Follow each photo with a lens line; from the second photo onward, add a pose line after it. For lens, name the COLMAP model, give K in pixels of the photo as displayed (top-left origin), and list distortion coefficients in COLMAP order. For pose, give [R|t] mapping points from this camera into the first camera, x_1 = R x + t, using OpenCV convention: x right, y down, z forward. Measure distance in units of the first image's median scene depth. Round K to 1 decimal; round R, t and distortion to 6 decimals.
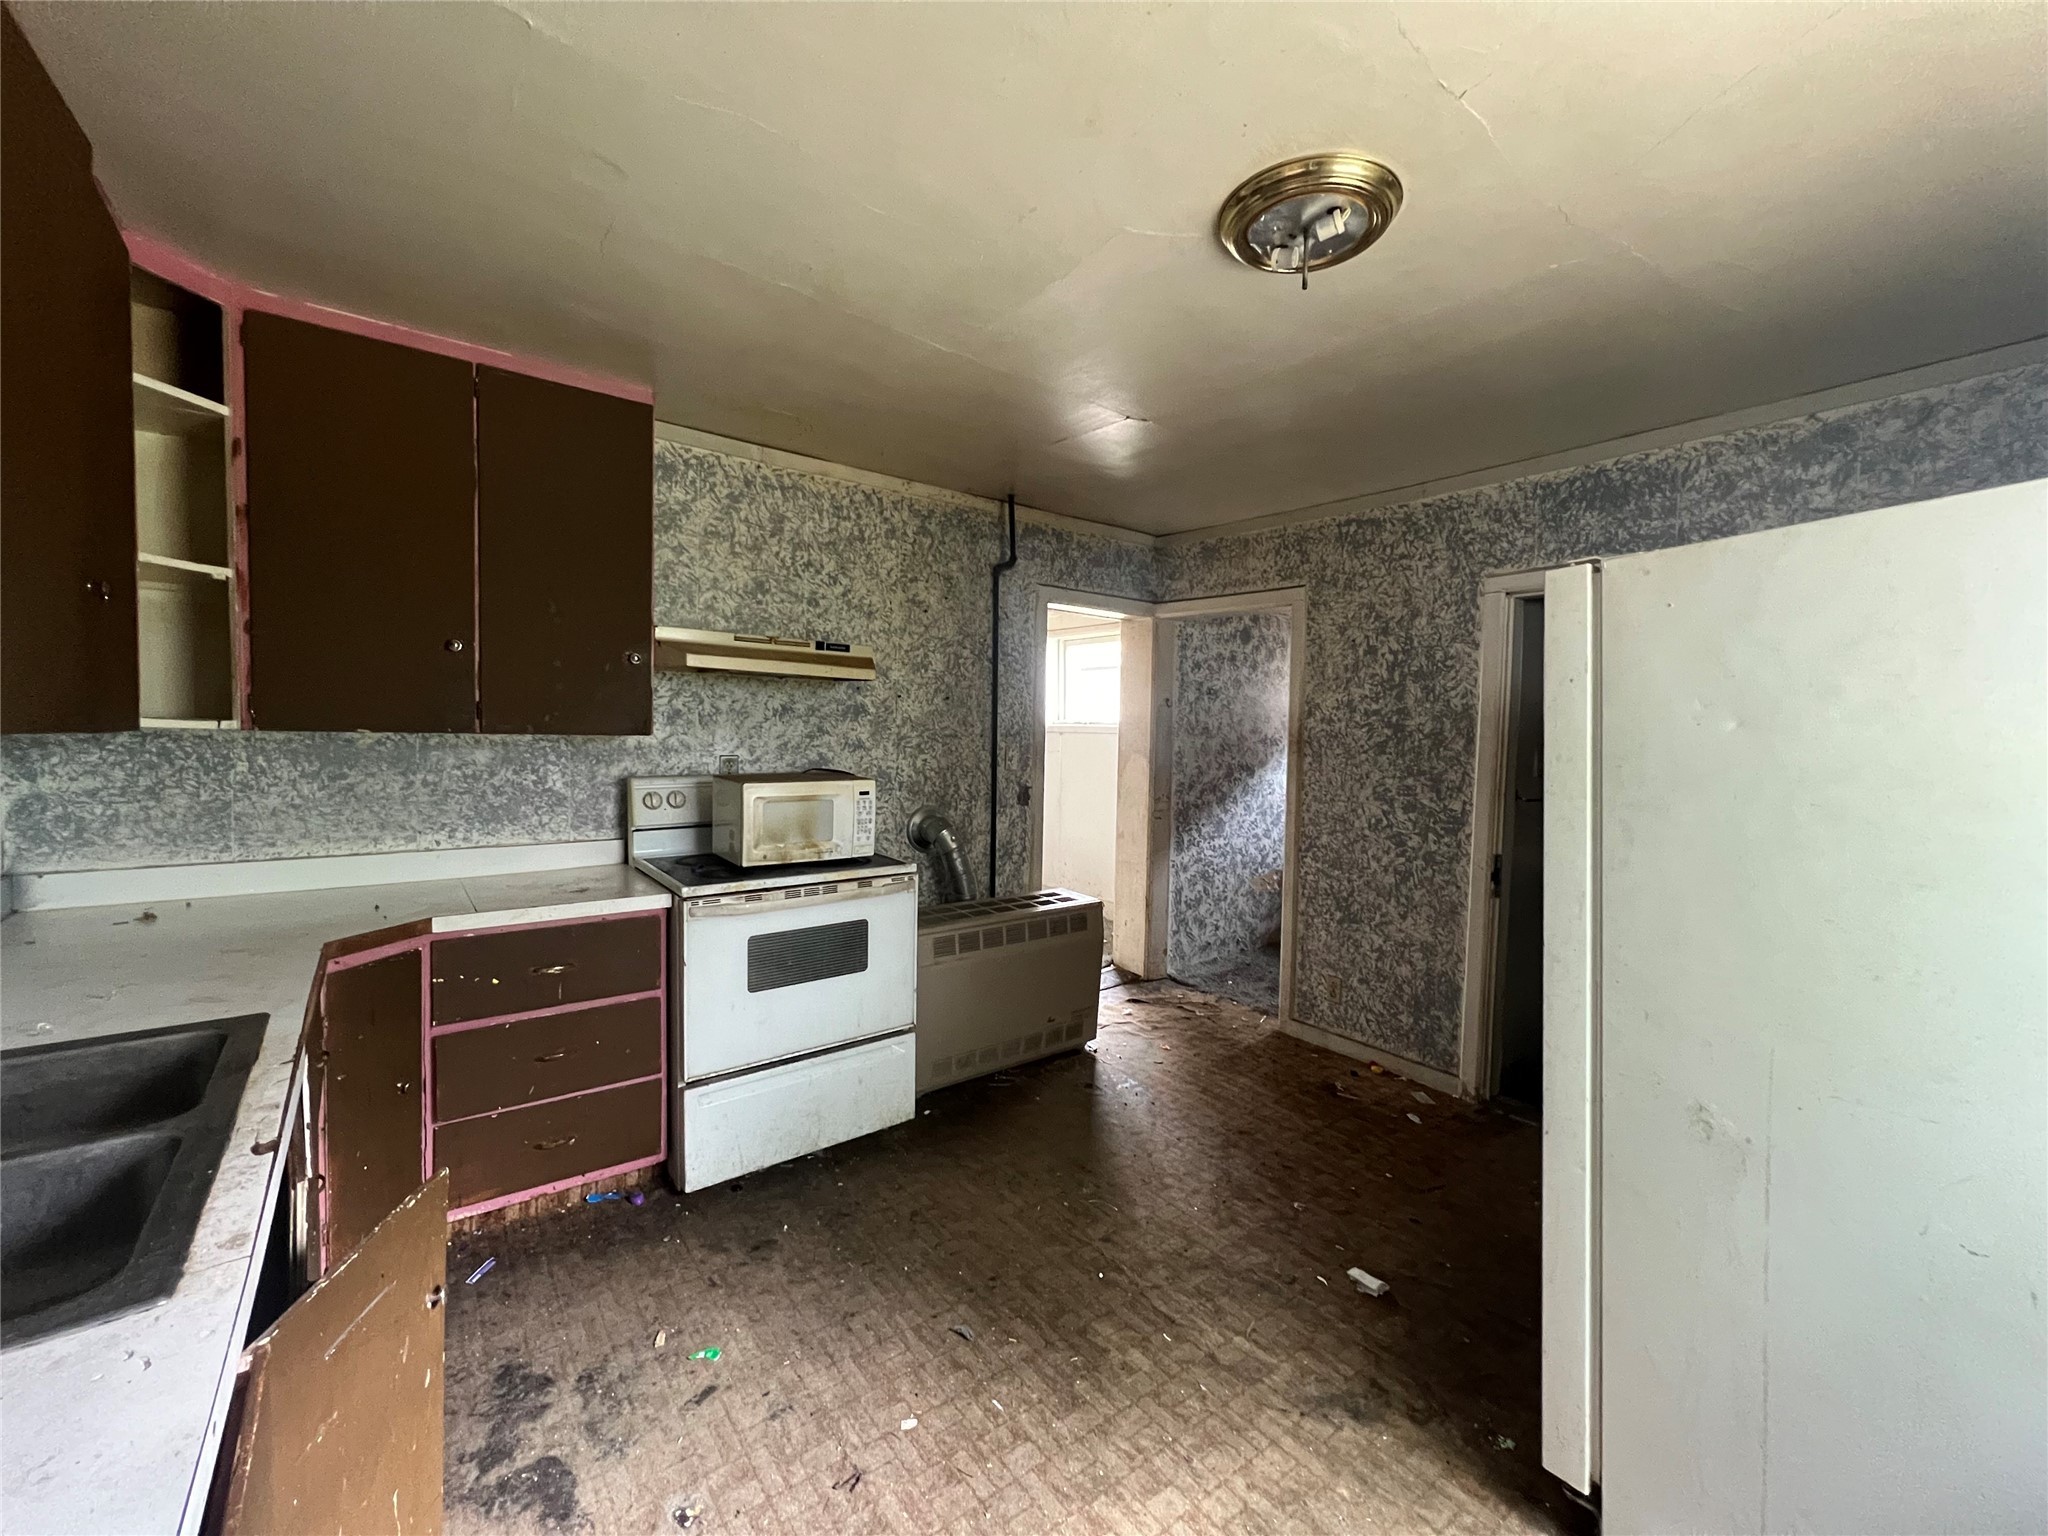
lens RADIAL K [[822.6, 0, 1021.1], [0, 822.6, 764.1], [0, 0, 1]] dist [-0.000555, -0.000123]
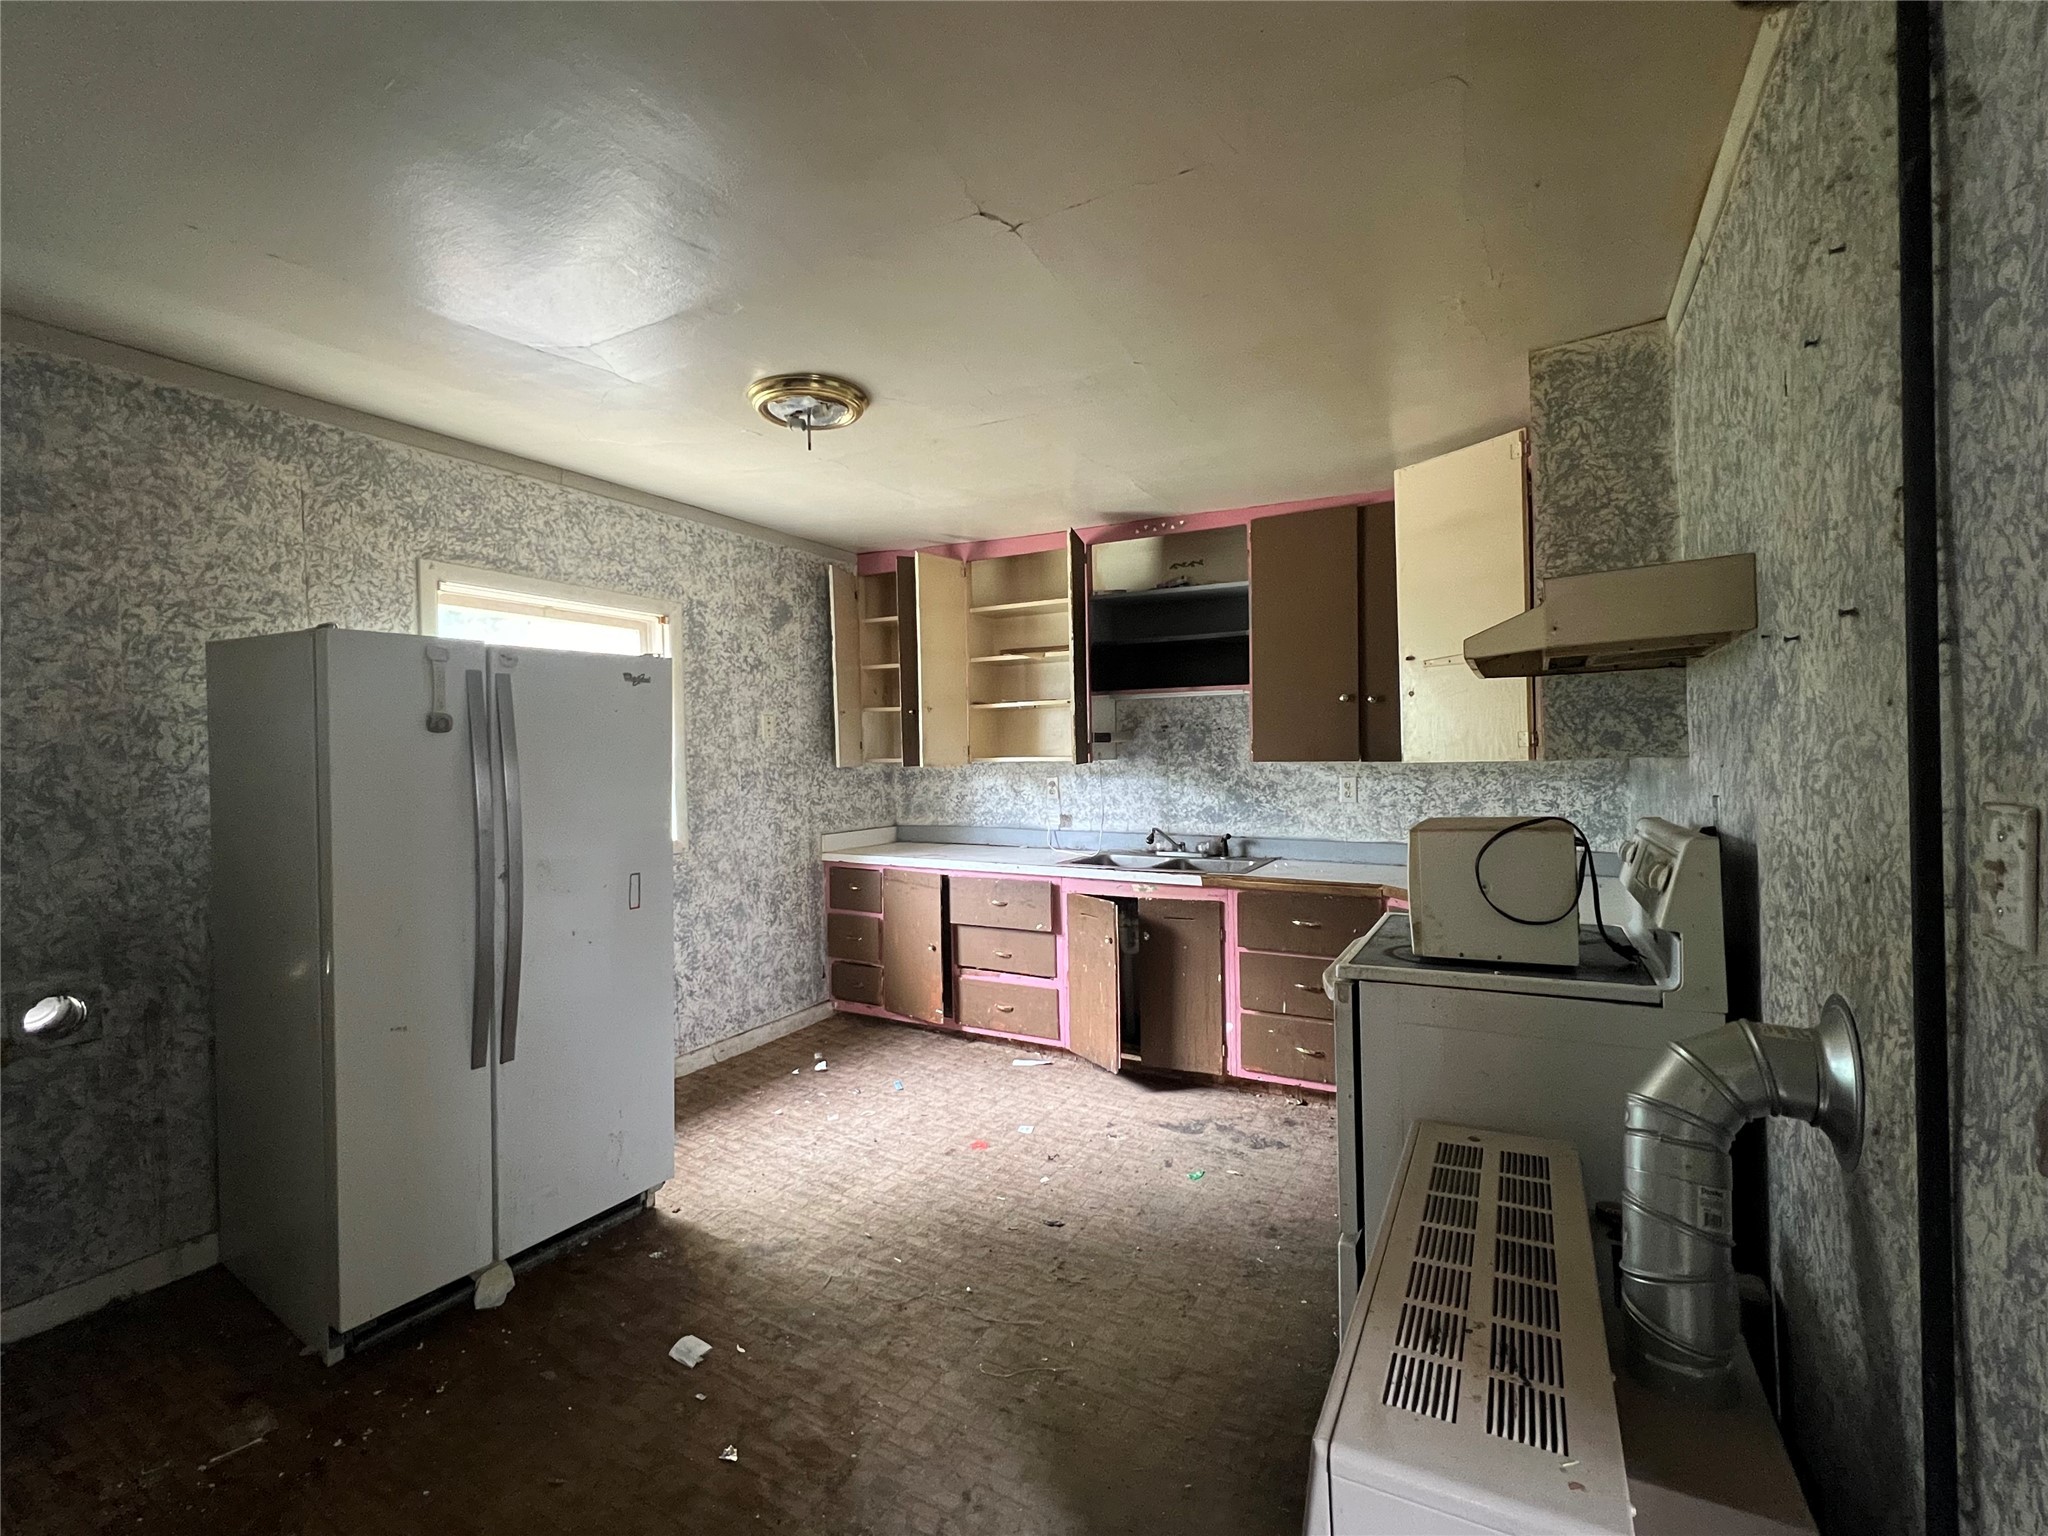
lens RADIAL K [[890.9, 0, 1017.5], [0, 890.9, 766.0], [0, 0, 1]] dist [-0.000846, -0.000015]
pose [[-0.922343, -0.005987, -0.386326, 0.292315], [-0.020994, 0.999179, 0.034638, -0.038618], [0.385801, 0.040059, -0.921712, 1.253205]]
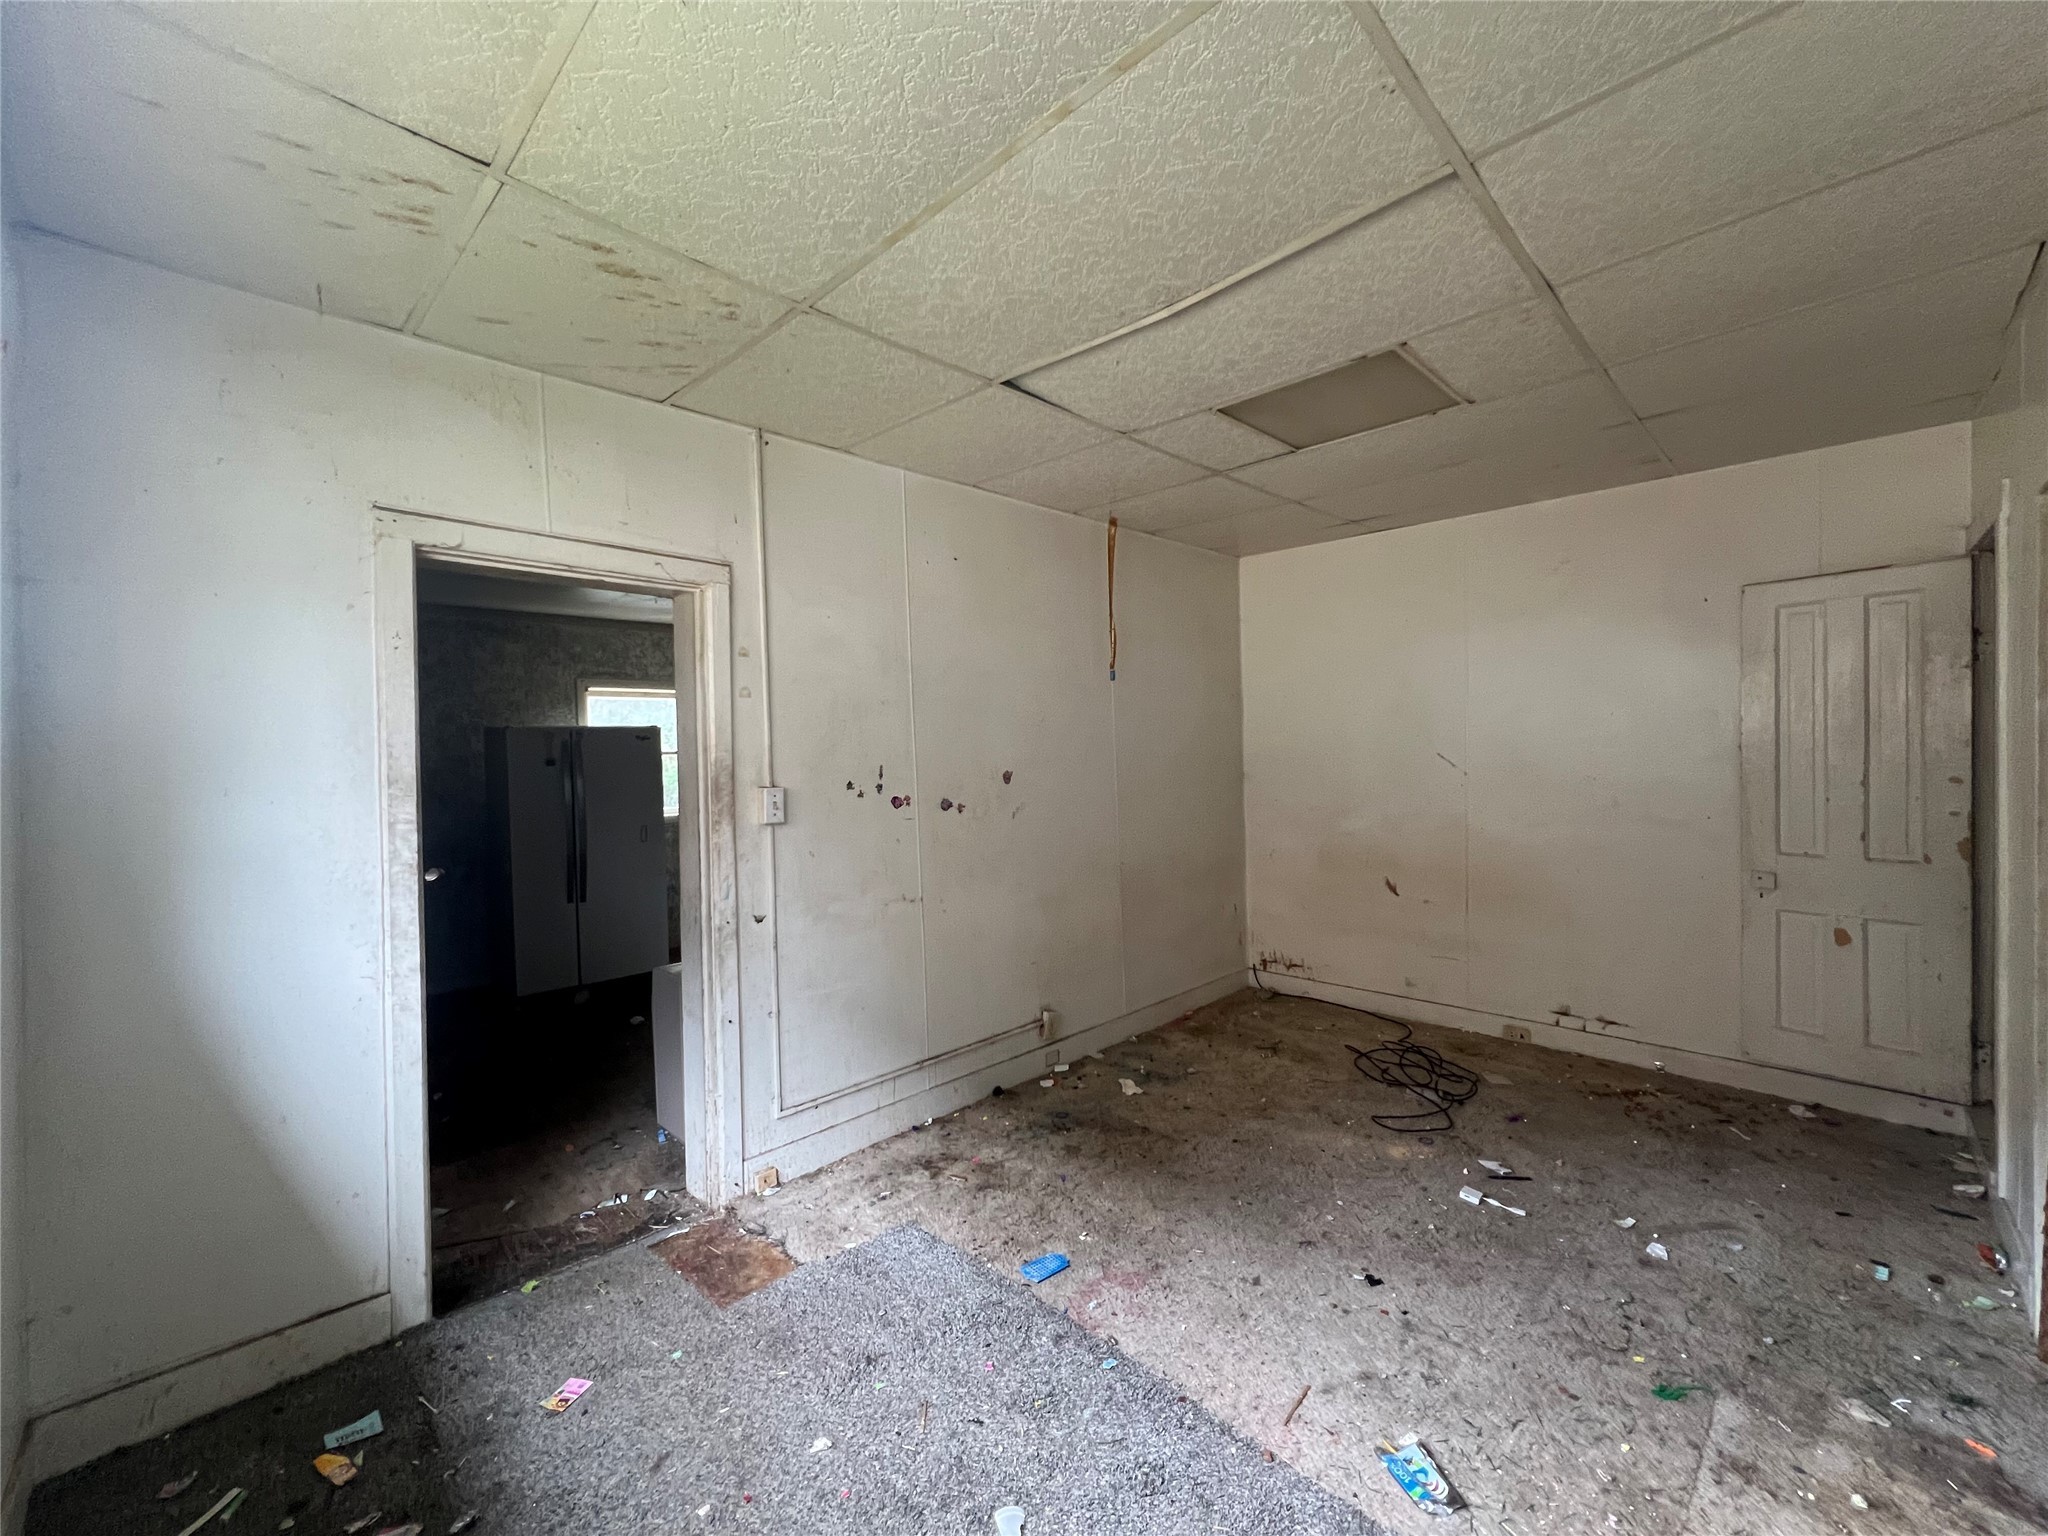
lens RADIAL K [[822.6, 0, 1021.1], [0, 822.6, 769.3], [0, 0, 1]] dist [-0.000555, -0.000123]
pose [[-0.991936, -0.000411, -0.126738, -0.204968], [-0.007644, 0.998368, 0.056593, -0.112542], [0.126508, 0.057105, -0.990321, 2.044399]]
